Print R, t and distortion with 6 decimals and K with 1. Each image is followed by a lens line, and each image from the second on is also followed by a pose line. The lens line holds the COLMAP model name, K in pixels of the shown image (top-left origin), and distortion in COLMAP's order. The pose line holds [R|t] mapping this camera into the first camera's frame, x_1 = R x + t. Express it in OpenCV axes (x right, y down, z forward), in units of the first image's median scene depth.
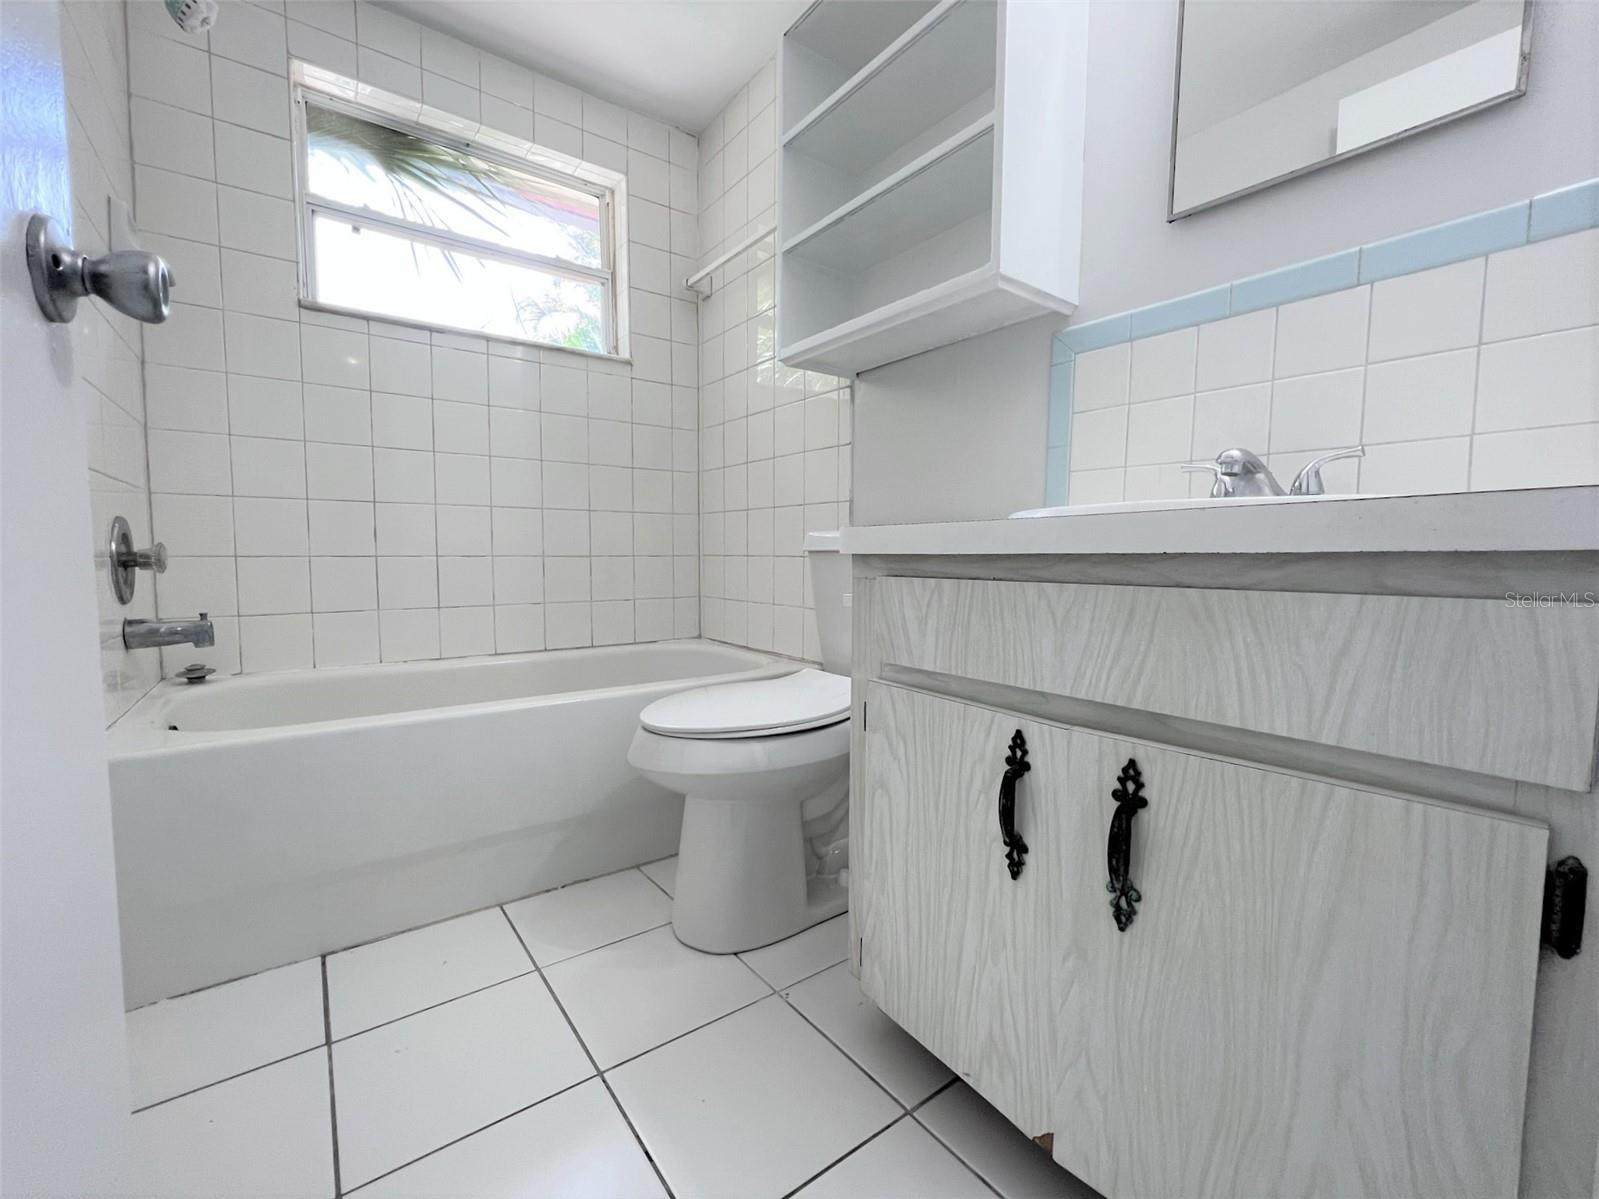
lens RADIAL K [[681.0, 0, 793.0], [0, 681.0, 603.7], [0, 0, 1]] dist [-0.001794, 0.000389]
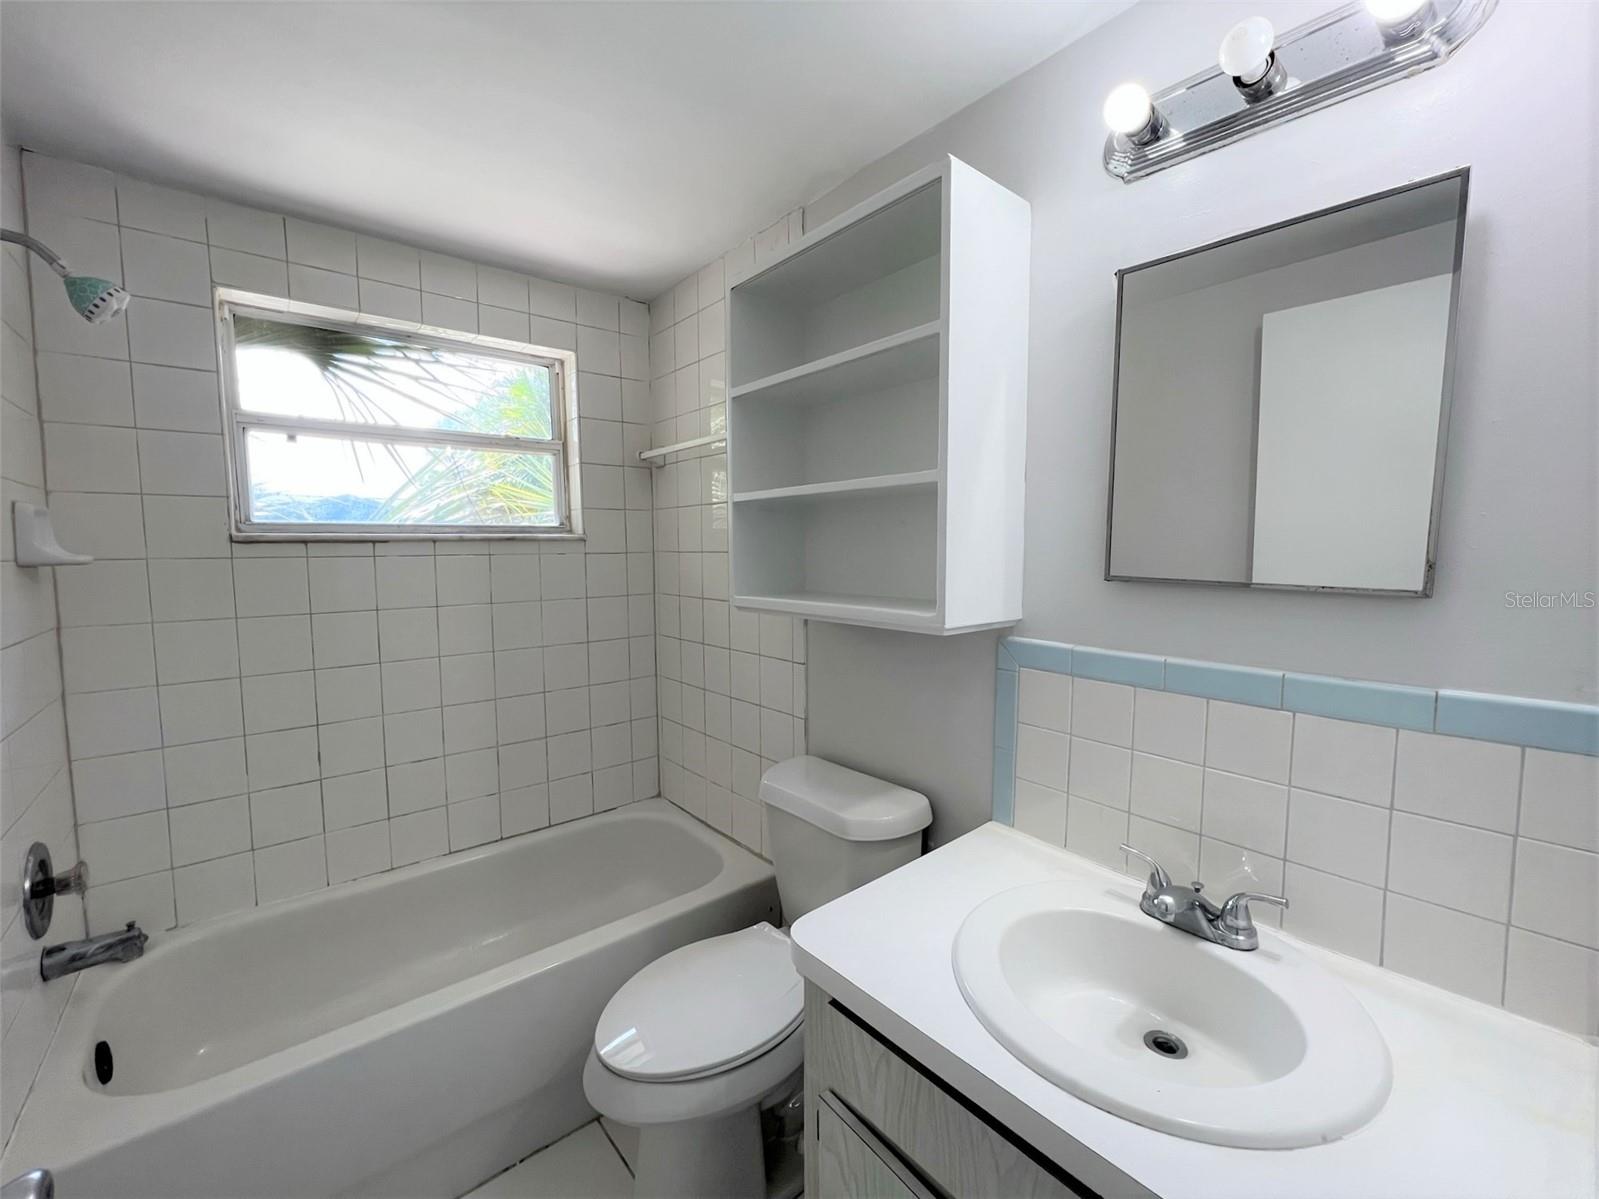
lens RADIAL K [[667.5, 0, 795.2], [0, 667.5, 597.2], [0, 0, 1]] dist [-0.002242, 0.000631]
pose [[0.998197, -0.015826, 0.057892, 0.013902], [0.015245, 0.999829, 0.010474, -0.325447], [-0.058048, -0.009573, 0.998268, 0.010563]]
